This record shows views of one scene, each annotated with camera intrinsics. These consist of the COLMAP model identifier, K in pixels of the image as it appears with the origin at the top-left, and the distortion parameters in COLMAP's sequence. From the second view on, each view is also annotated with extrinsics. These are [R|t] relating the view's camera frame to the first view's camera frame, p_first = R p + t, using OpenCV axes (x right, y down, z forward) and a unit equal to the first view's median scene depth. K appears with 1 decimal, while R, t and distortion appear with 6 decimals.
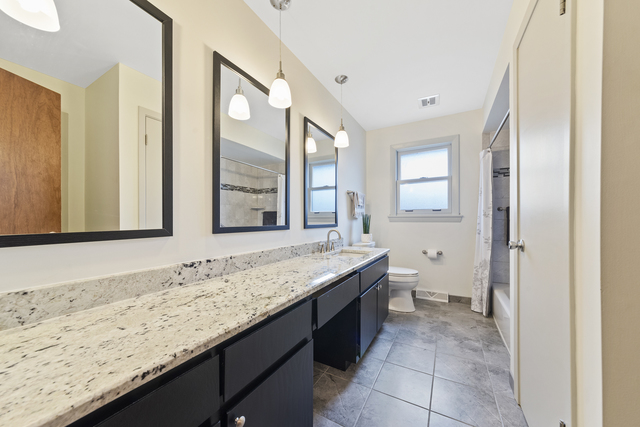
lens RADIAL K [[229.2, 0, 320.9], [0, 229.2, 220.0], [0, 0, 1]] dist [-0.000599, -0.000005]
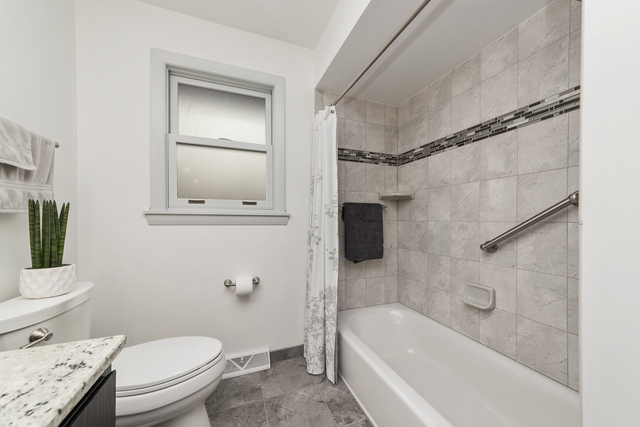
lens RADIAL K [[229.2, 0, 320.9], [0, 229.2, 220.0], [0, 0, 1]] dist [-0.000599, -0.000005]
pose [[0.642132, 0.000184, 0.766594, 0.224294], [-0.003182, 0.999992, 0.002426, -0.005841], [-0.766588, -0.003997, 0.642127, 0.602852]]
